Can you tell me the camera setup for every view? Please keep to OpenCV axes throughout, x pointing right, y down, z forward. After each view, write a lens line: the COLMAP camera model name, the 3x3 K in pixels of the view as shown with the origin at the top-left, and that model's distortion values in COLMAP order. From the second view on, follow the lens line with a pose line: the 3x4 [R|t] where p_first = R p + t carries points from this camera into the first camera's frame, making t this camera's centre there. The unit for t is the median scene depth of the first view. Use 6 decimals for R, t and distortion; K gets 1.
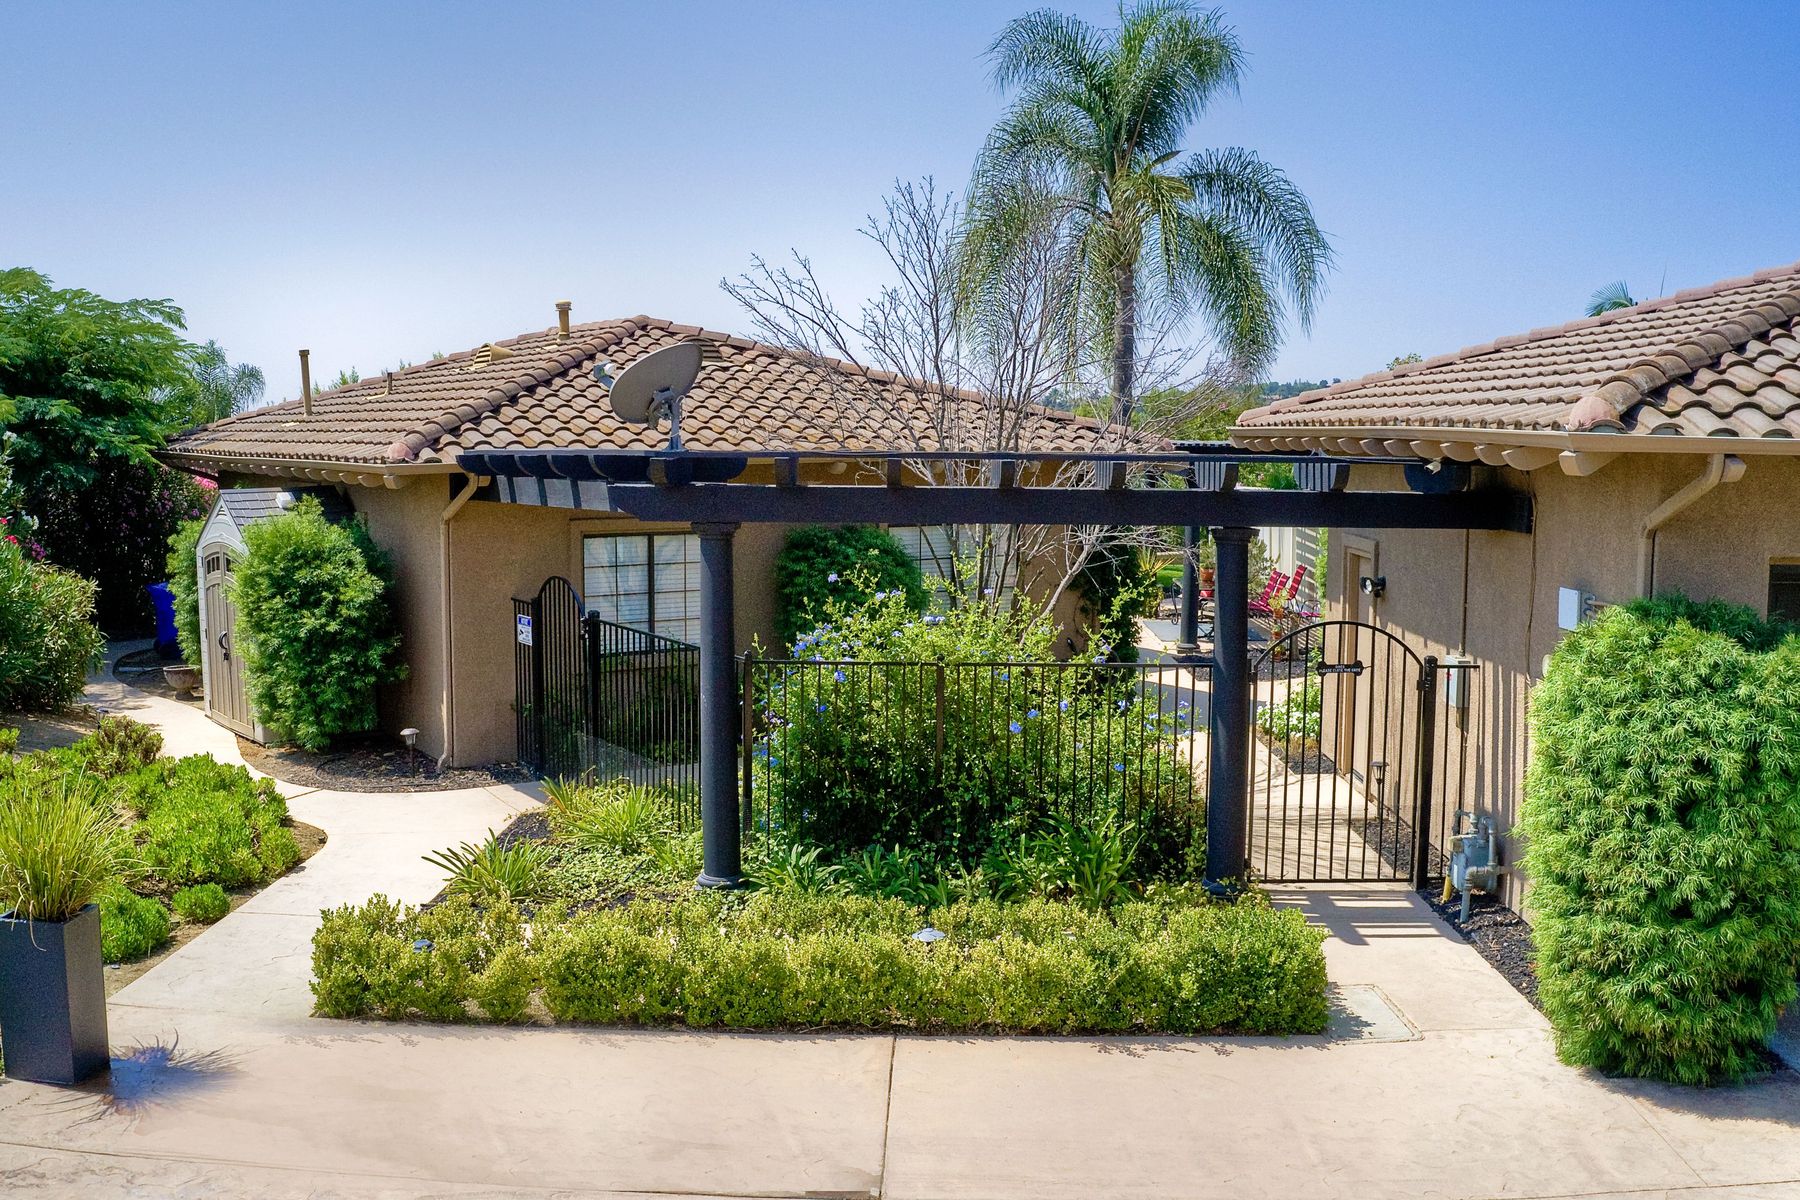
lens RADIAL K [[1689.3, 0, 895.7], [0, 1689.3, 572.5], [0, 0, 1]] dist [-0.182528, 0.006118]
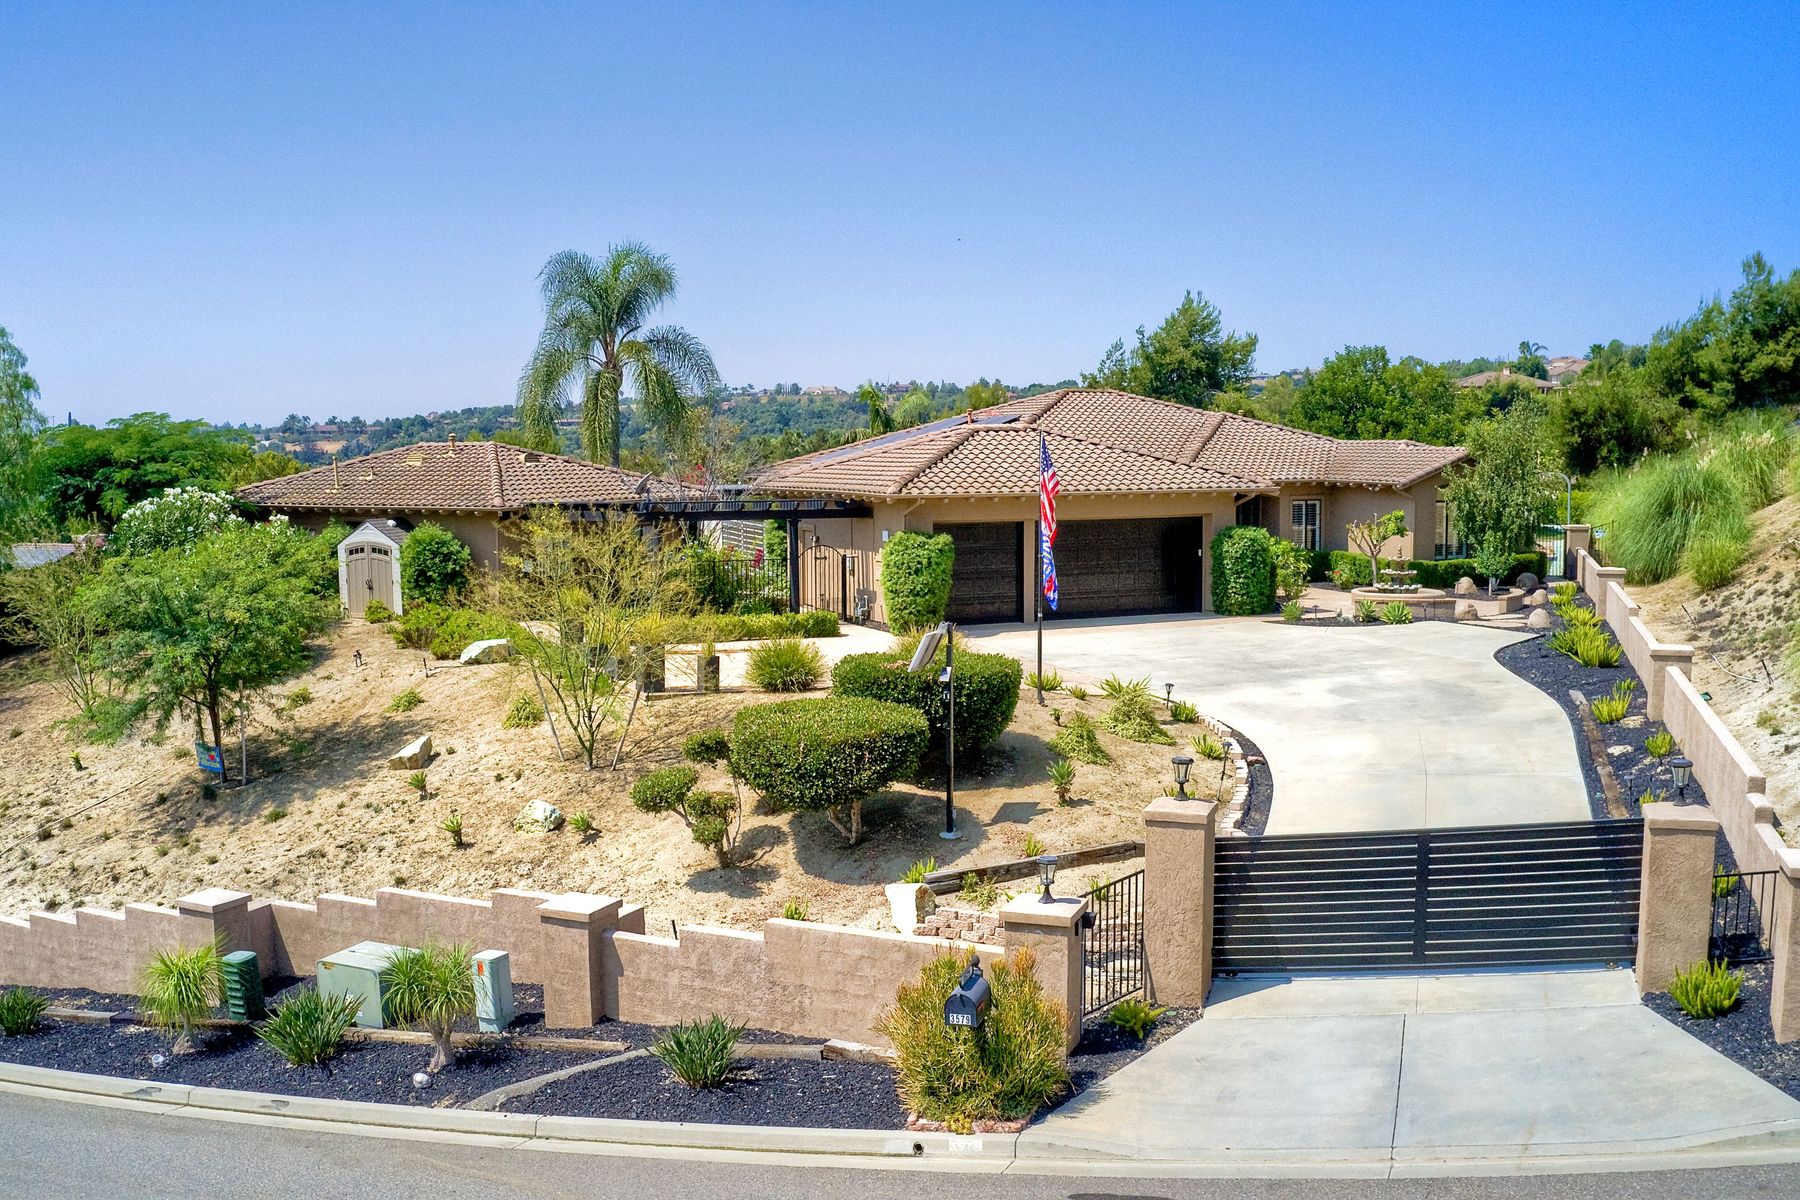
lens RADIAL K [[1689.3, 0, 895.7], [0, 1689.3, 572.5], [0, 0, 1]] dist [-0.182528, 0.006118]
pose [[0.898446, -0.041072, 0.437160, -1.505867], [0.045872, 0.998947, -0.000422, 0.125011], [-0.436682, 0.020432, 0.899384, -2.985811]]
